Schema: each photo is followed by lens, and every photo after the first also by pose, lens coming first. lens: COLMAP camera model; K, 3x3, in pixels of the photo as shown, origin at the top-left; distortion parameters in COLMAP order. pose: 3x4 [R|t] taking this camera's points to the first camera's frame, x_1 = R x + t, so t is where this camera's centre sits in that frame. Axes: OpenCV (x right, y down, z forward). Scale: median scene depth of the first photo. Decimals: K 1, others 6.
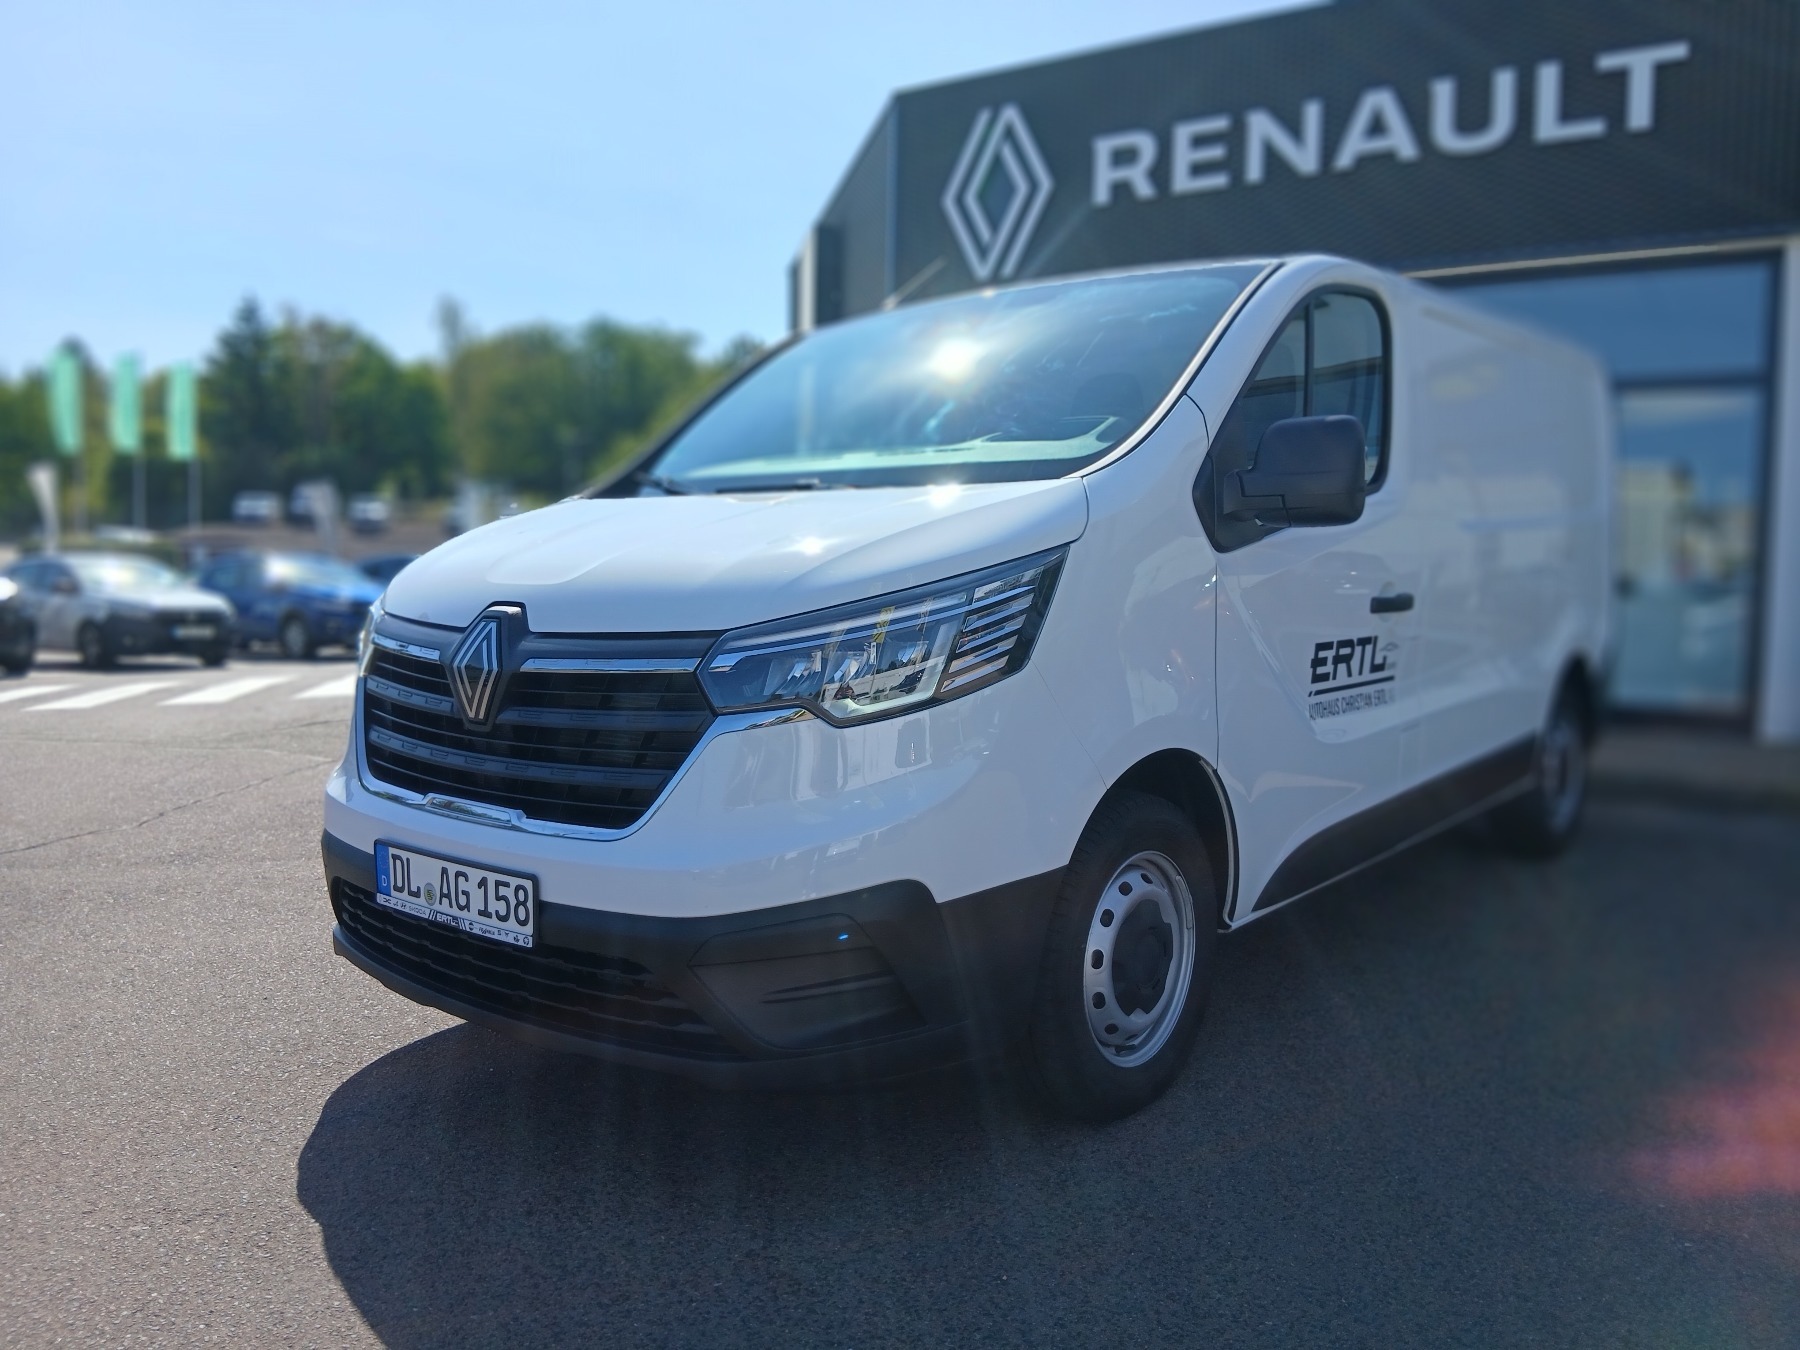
lens RADIAL K [[1397.5, 0, 869.5], [0, 1397.5, 669.9], [0, 0, 1]] dist [0.063665, -0.104677]
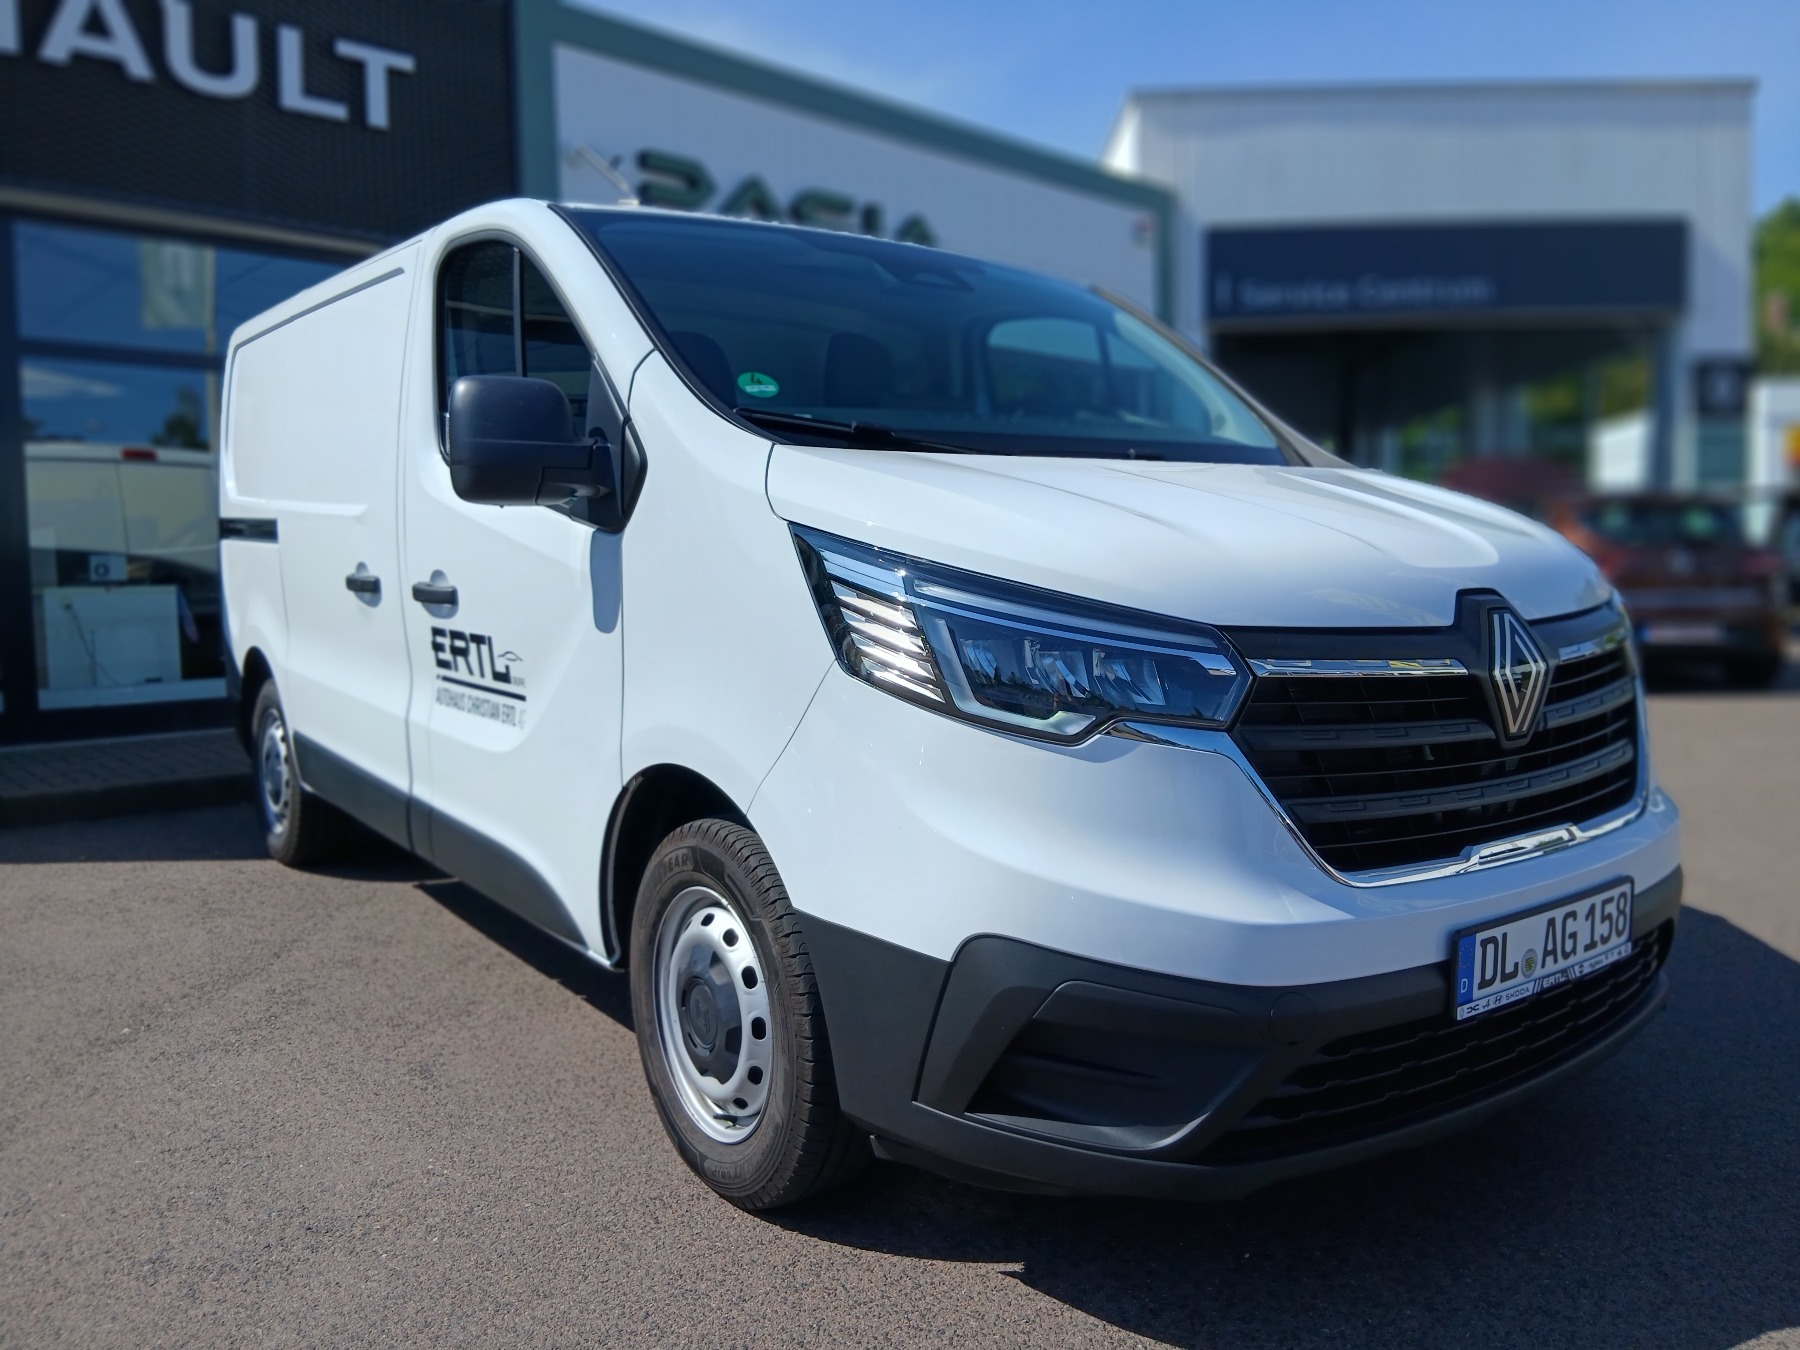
lens RADIAL K [[1397.5, 0, 896.4], [0, 1397.5, 666.9], [0, 0, 1]] dist [0.063665, -0.104677]
pose [[0.210788, -0.091270, 0.973262, -0.414270], [0.084317, 0.993619, 0.074918, -0.034221], [-0.973889, 0.066271, 0.217138, 0.422224]]
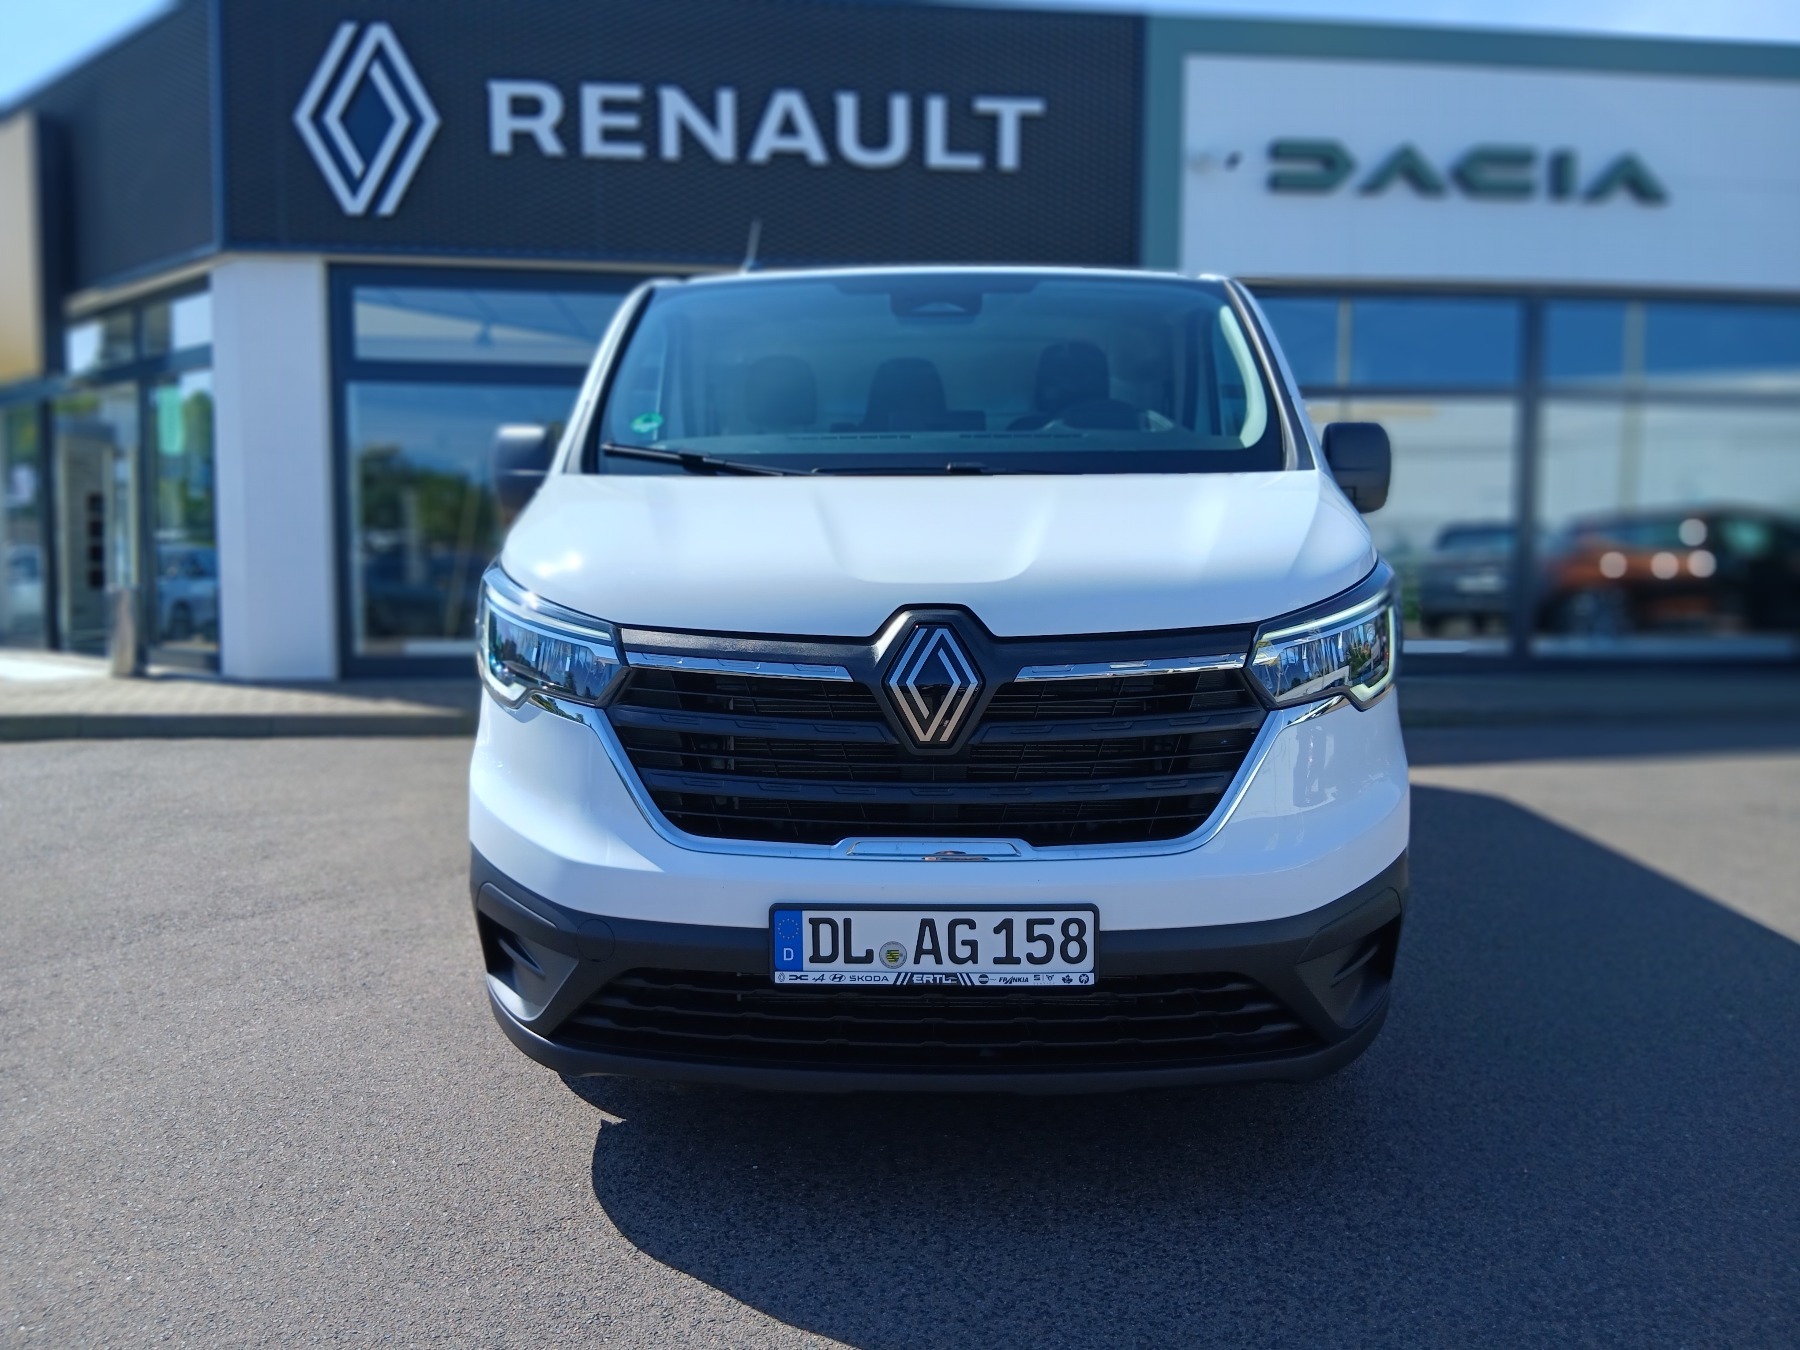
lens RADIAL K [[1397.5, 0, 889.3], [0, 1397.5, 684.5], [0, 0, 1]] dist [0.063665, -0.104677]
pose [[0.780513, -0.074537, 0.620679, -0.298545], [0.053817, 0.997192, 0.052077, -0.016547], [-0.622818, -0.007244, 0.782333, 0.126202]]
